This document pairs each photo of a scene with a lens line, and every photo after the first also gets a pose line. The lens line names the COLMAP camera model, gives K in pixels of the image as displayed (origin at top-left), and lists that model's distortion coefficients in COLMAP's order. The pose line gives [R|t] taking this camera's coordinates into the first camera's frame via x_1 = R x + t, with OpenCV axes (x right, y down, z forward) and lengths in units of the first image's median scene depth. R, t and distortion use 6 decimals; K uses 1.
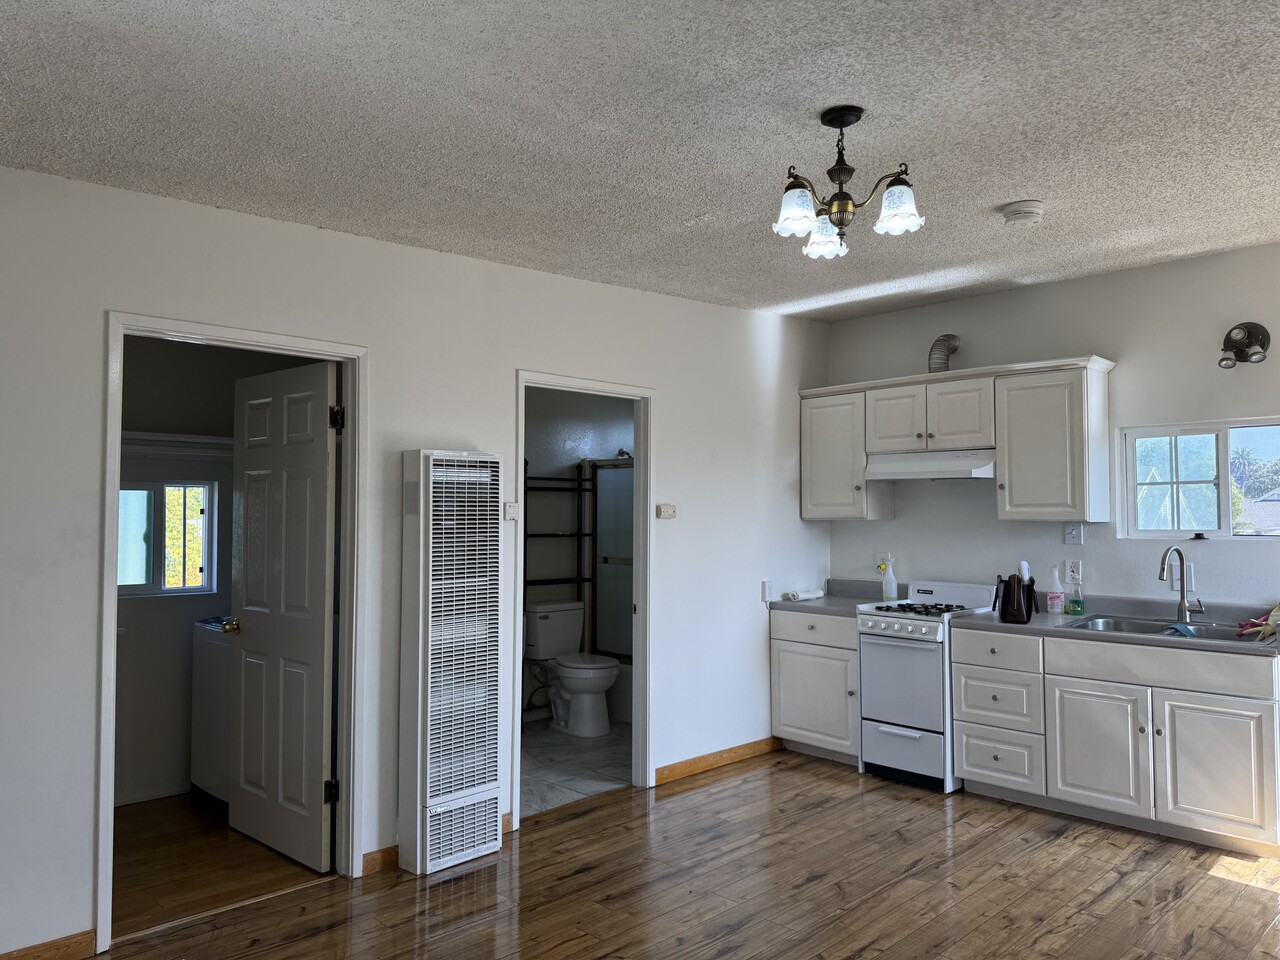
lens RADIAL K [[889.7, 0, 640.0], [0, 889.7, 480.0], [0, 0, 1]] dist [0.094781, -0.061157]
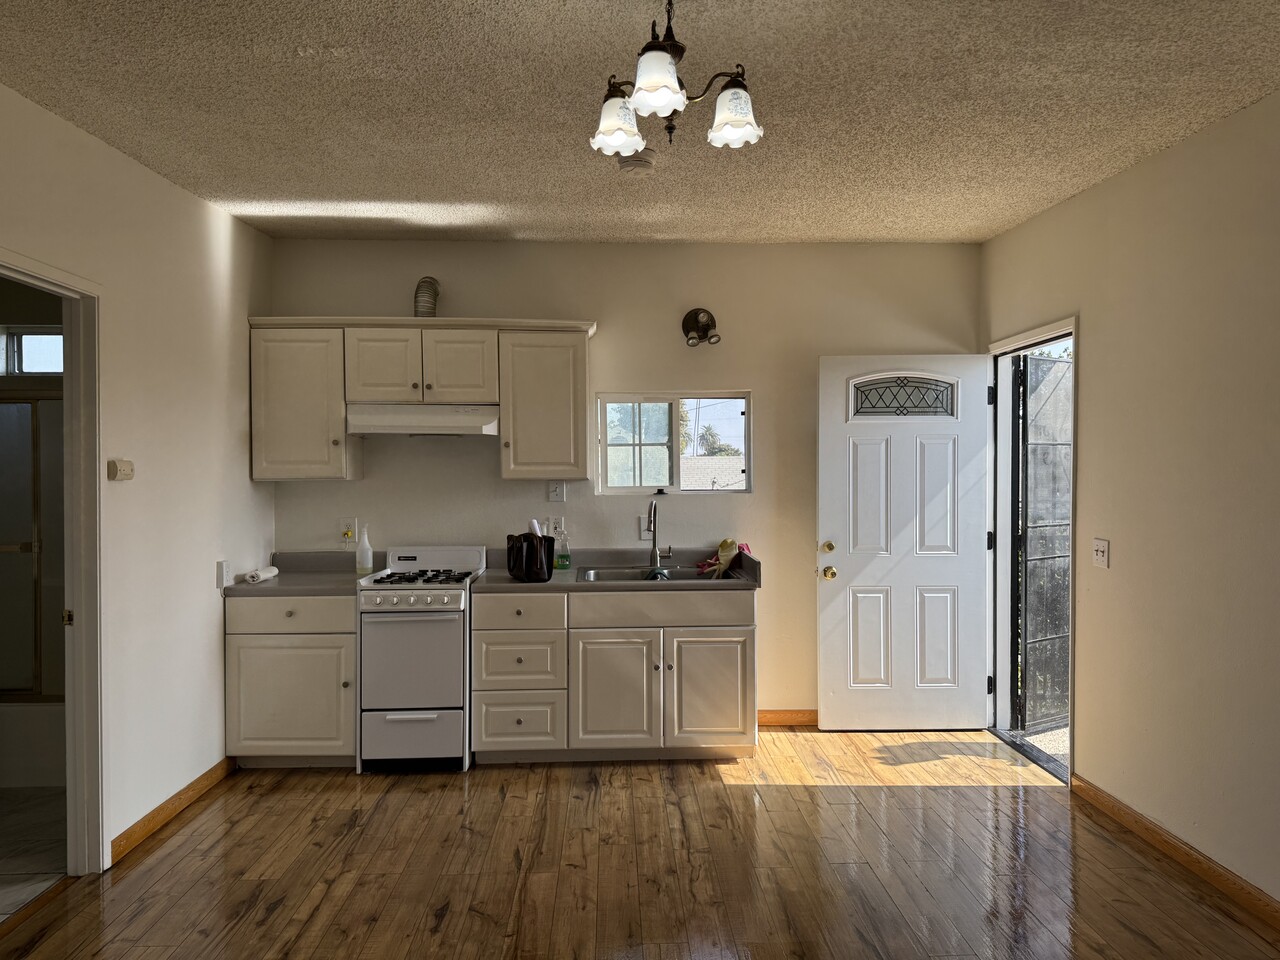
lens RADIAL K [[903.5, 0, 640.0], [0, 903.5, 480.0], [0, 0, 1]] dist [0.166726, -0.234849]
pose [[0.700493, -0.005903, 0.713635, -0.211082], [-0.024963, 0.999151, 0.032769, 0.010523], [-0.713222, -0.040769, 0.699751, 0.222124]]
